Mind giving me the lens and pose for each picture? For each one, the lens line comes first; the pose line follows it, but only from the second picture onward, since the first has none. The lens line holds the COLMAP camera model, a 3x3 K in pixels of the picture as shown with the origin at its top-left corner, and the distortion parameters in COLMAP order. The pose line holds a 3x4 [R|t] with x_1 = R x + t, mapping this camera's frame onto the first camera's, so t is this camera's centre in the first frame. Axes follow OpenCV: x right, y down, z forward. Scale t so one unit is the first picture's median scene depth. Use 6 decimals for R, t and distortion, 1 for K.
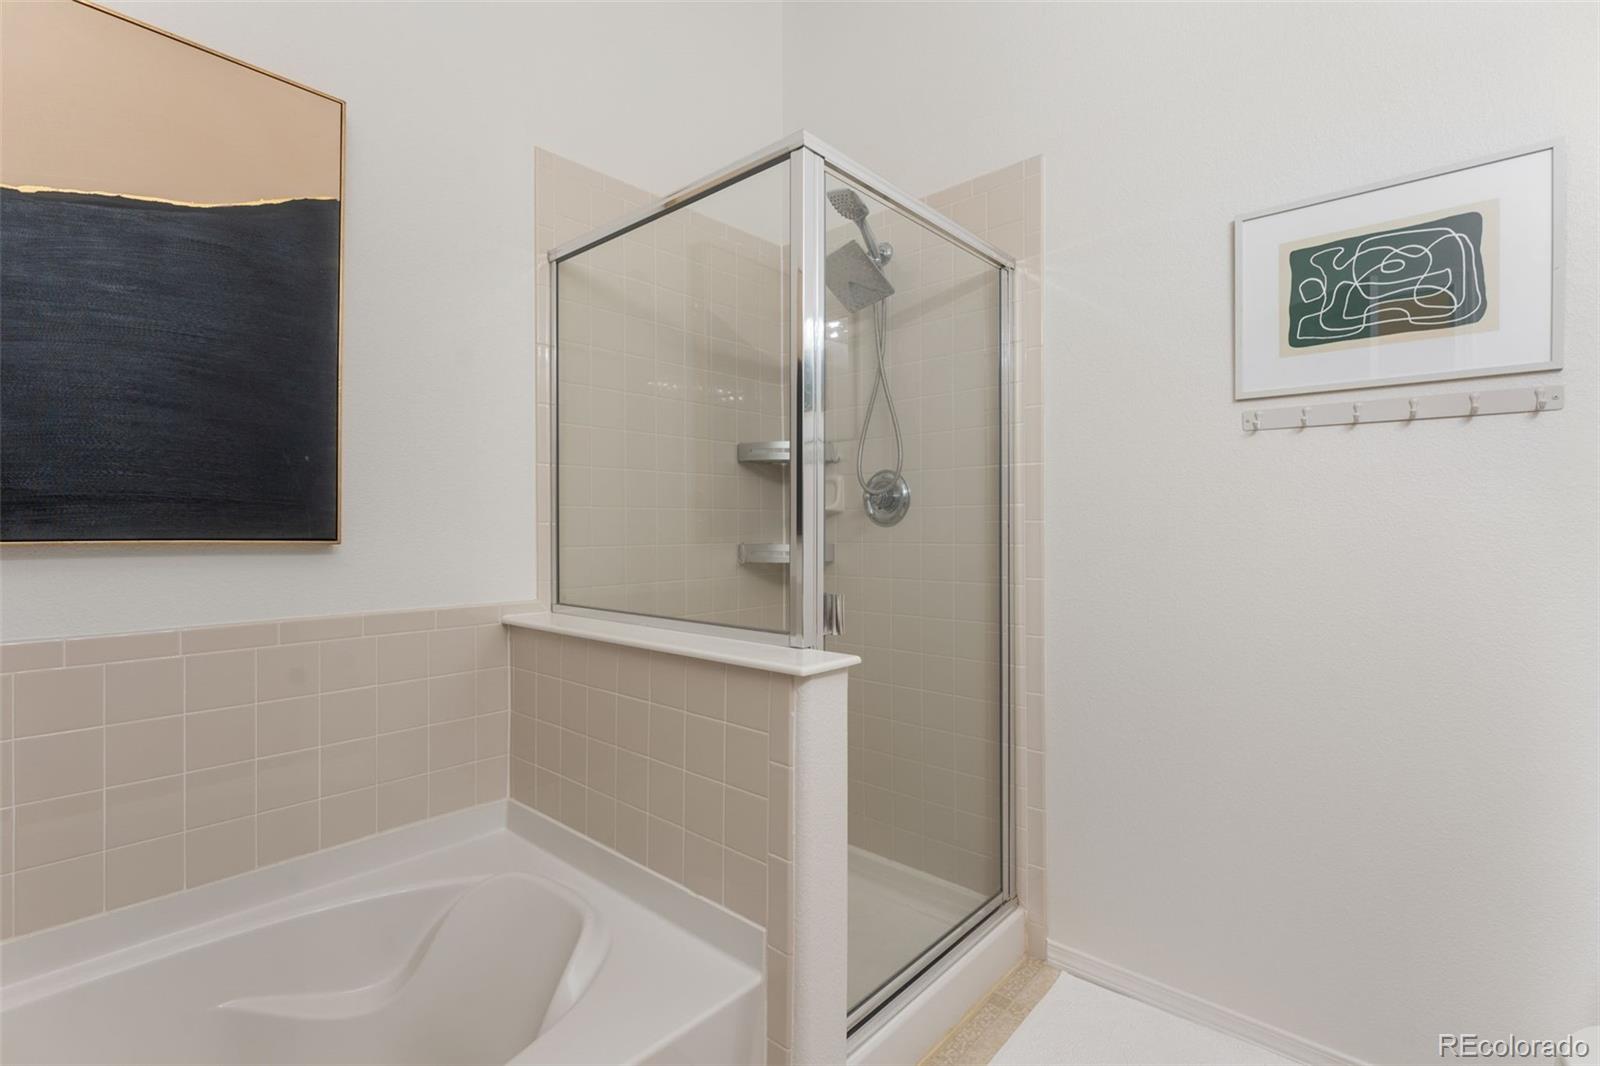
lens RADIAL K [[731.4, 0, 796.8], [0, 731.4, 529.9], [0, 0, 1]] dist [0.000295, -0.000296]
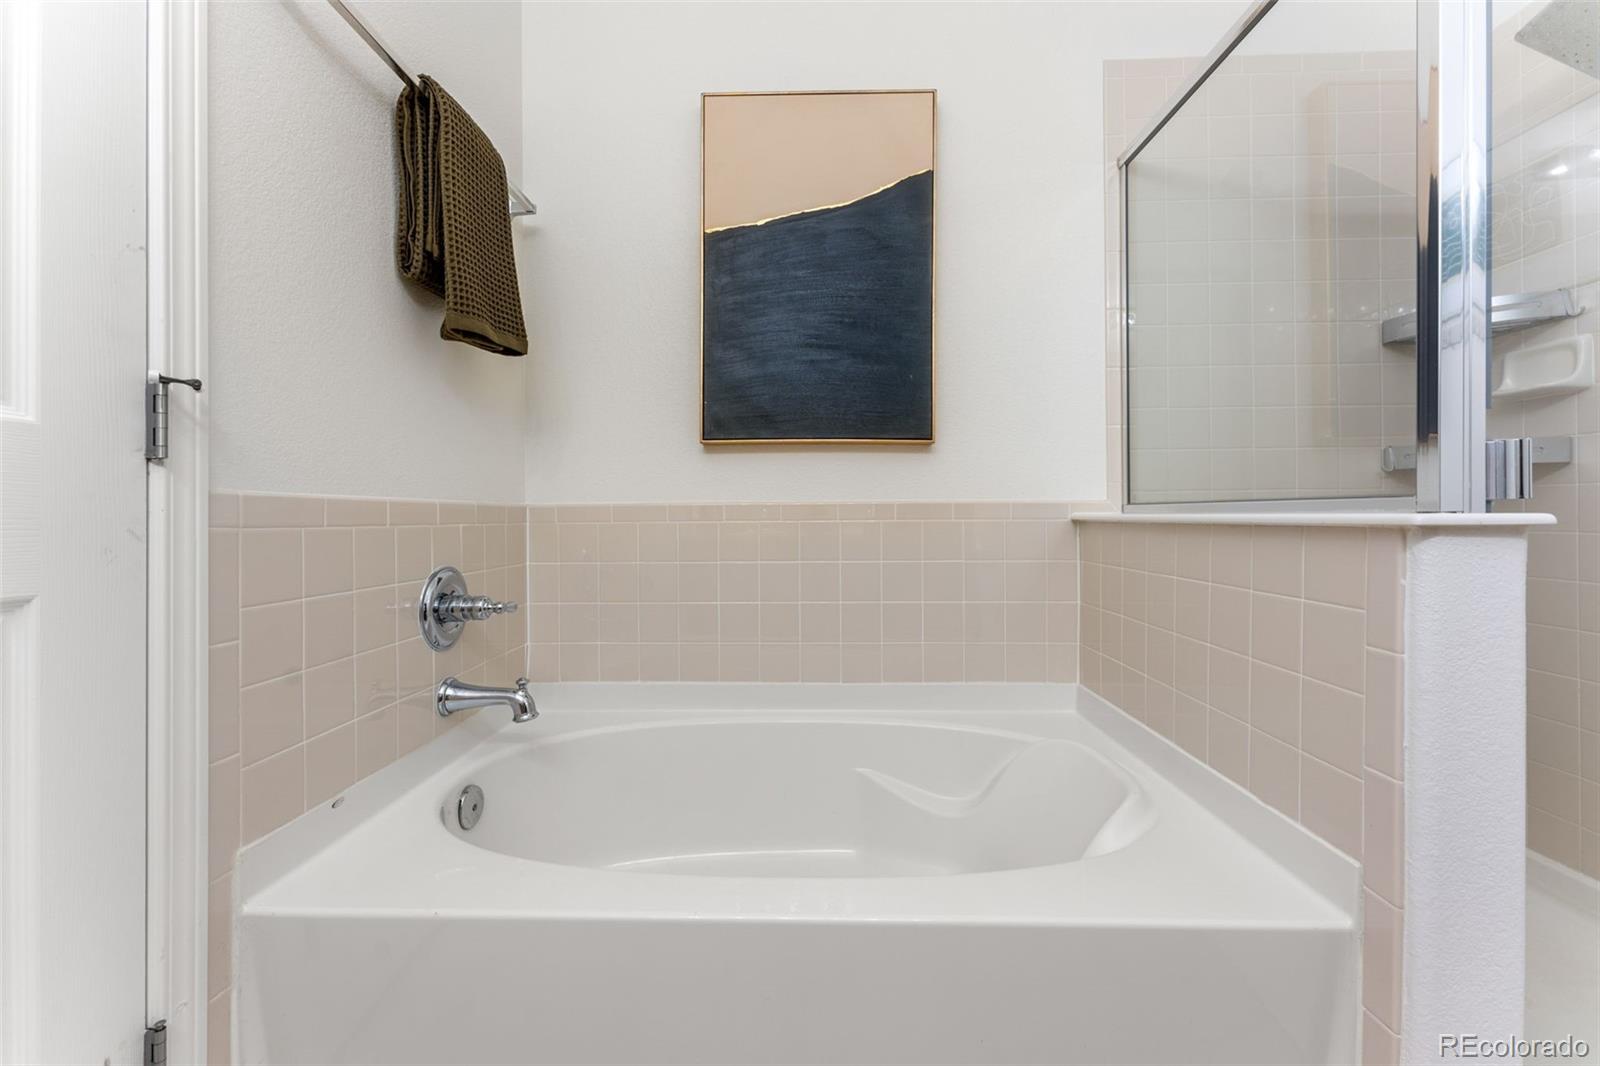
lens RADIAL K [[654.2, 0, 804.8], [0, 654.2, 521.5], [0, 0, 1]] dist [0.000835, 0.000844]
pose [[0.650100, -0.004634, -0.759835, 0.084108], [0.009062, 0.999958, 0.001655, 0.151483], [0.759795, -0.007961, 0.650114, 0.099826]]
